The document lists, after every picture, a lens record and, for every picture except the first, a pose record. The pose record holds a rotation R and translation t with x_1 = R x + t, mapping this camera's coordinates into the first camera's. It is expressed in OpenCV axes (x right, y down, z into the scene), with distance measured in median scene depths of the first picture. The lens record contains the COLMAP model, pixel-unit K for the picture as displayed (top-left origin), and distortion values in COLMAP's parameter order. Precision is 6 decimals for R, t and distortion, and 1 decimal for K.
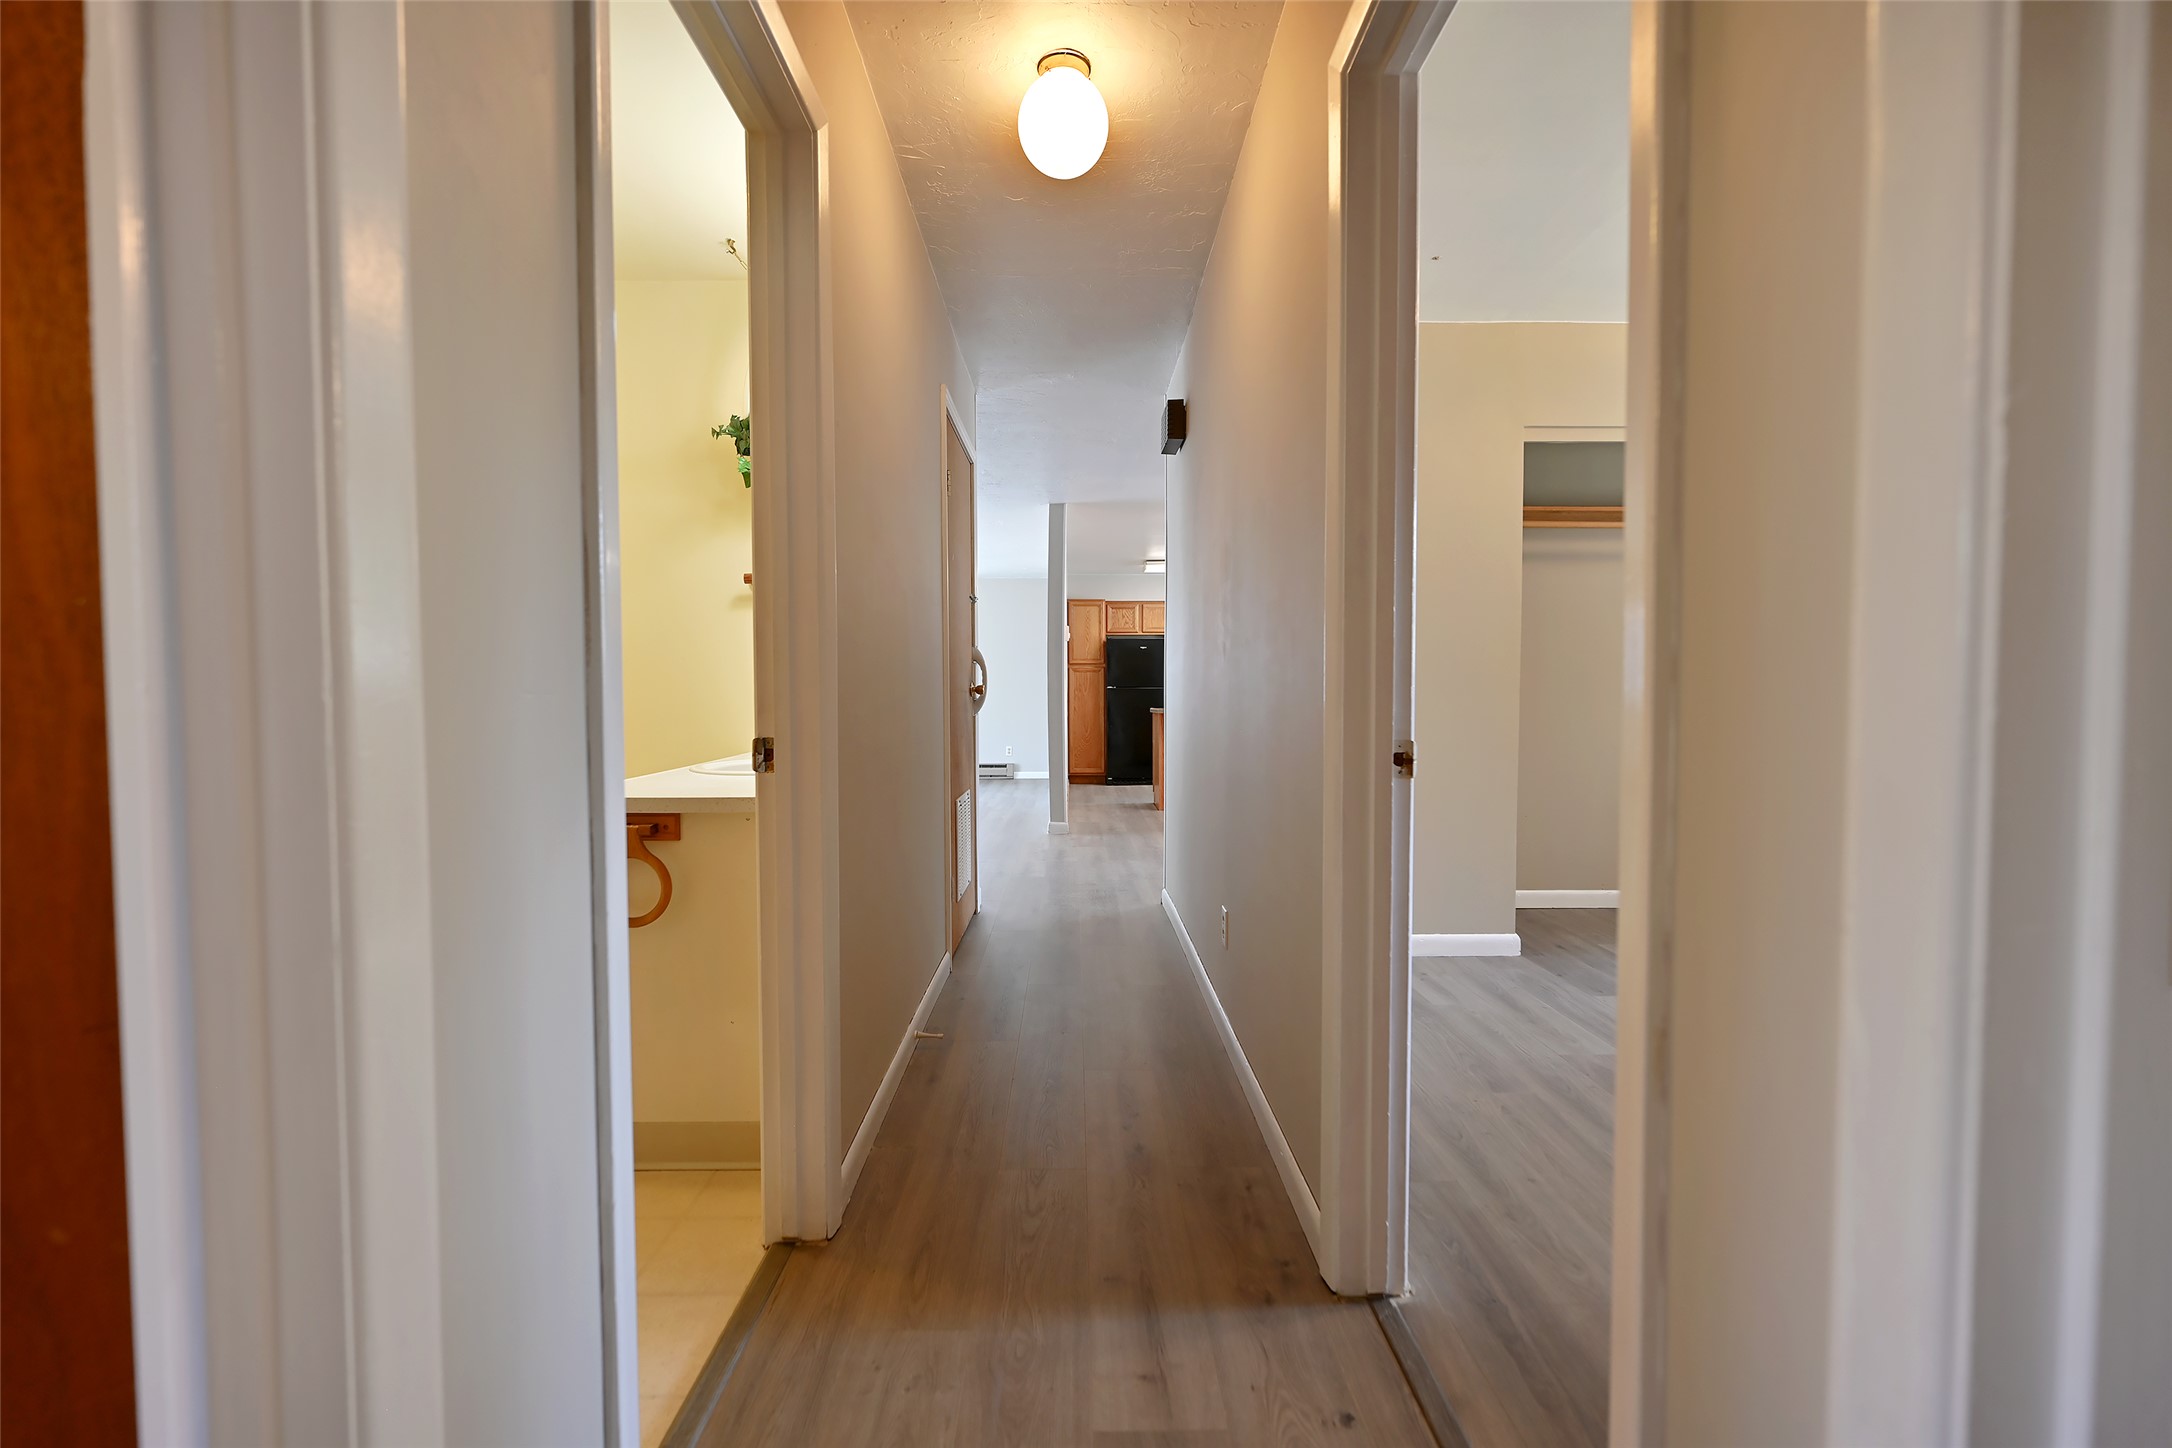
lens RADIAL K [[910.5, 0, 1084.4], [0, 910.5, 723.7], [0, 0, 1]] dist [0.001062, -0.000248]
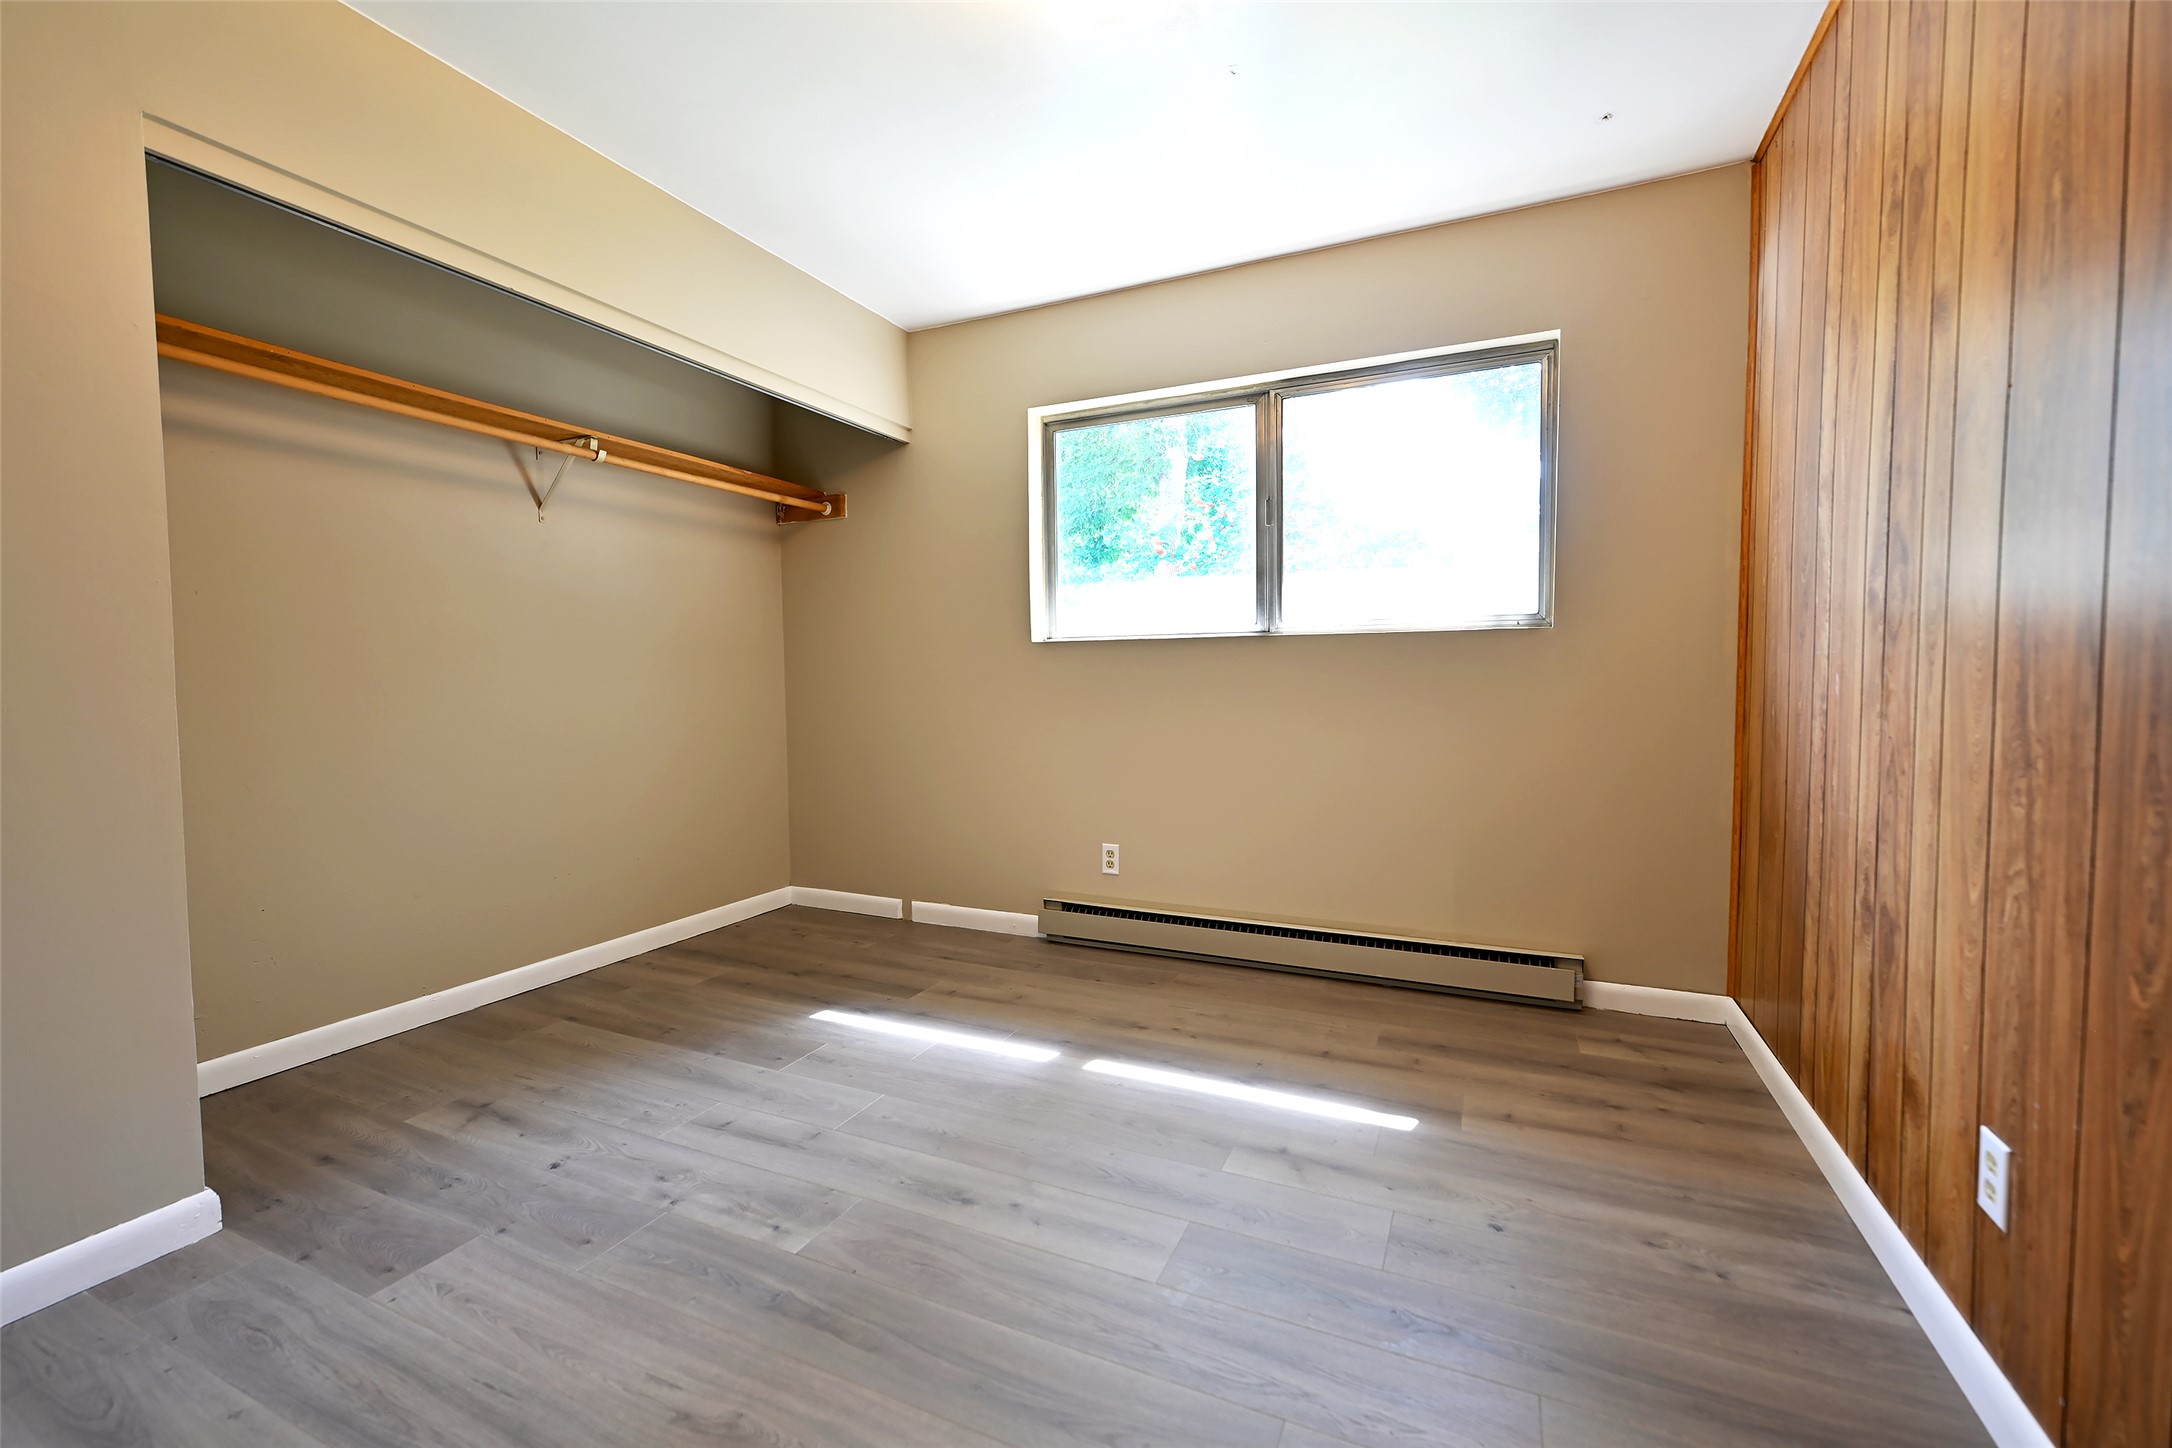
lens RADIAL K [[887.8, 0, 1082.5], [0, 887.8, 723.8], [0, 0, 1]] dist [-0.001520, -0.000069]
pose [[0.433343, -0.048438, 0.899927, 0.187489], [0.037354, 0.998662, 0.035766, -0.010466], [-0.900455, 0.018117, 0.434572, 0.264549]]
